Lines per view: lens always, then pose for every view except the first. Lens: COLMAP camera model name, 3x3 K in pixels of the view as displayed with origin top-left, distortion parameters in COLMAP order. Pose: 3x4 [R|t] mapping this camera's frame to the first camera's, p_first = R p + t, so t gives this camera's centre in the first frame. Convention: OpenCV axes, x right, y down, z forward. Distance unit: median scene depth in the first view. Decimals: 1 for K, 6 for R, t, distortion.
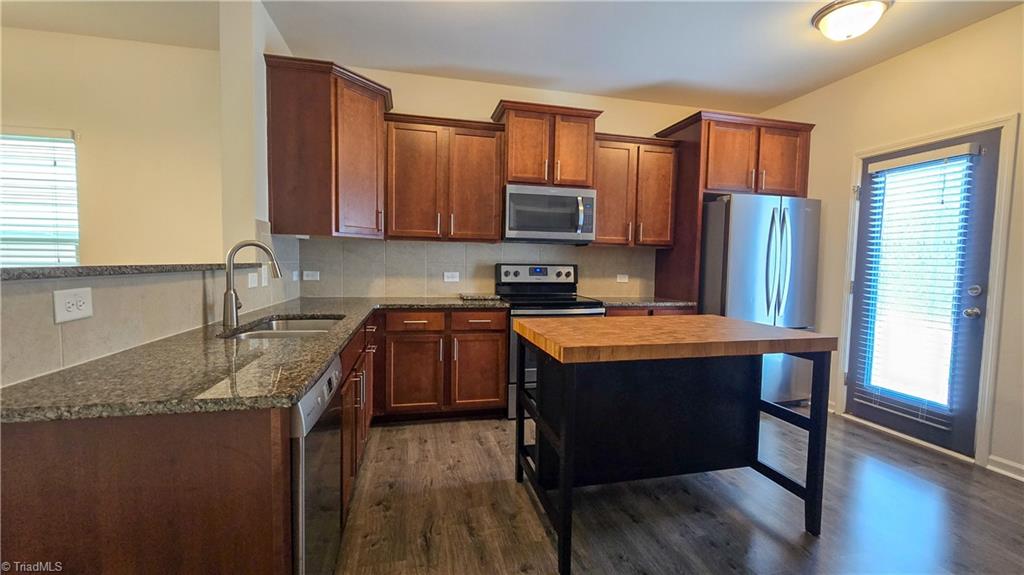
lens RADIAL K [[417.6, 0, 512.7], [0, 417.6, 285.1], [0, 0, 1]] dist [-0.000584, -0.000196]
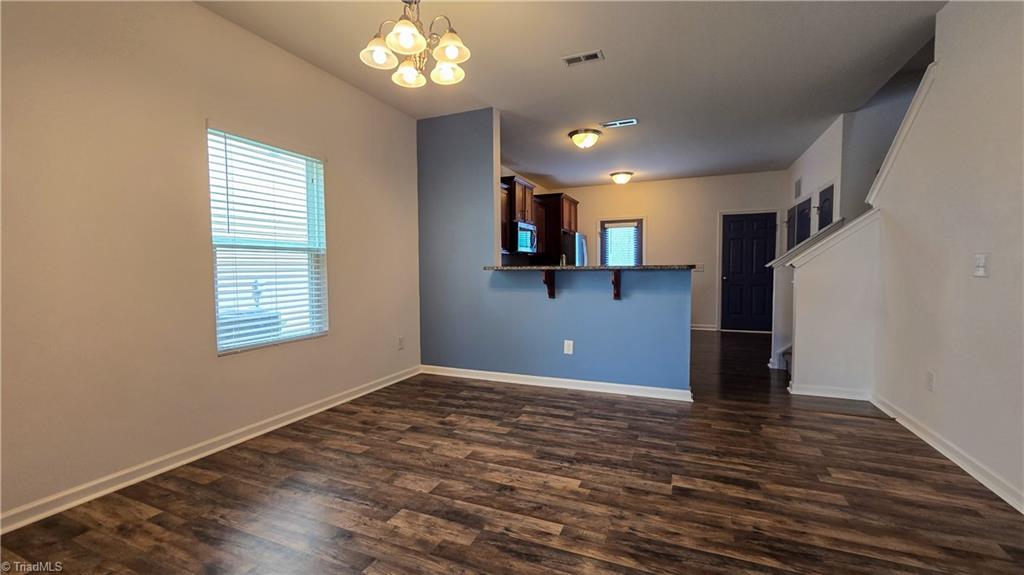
lens RADIAL K [[417.6, 0, 512.4], [0, 417.6, 288.2], [0, 0, 1]] dist [-0.000584, -0.000196]
pose [[0.591957, -0.061412, 0.803626, -1.578778], [0.065806, 0.997446, 0.027750, -0.001415], [-0.803279, 0.036456, 0.594487, -0.062615]]
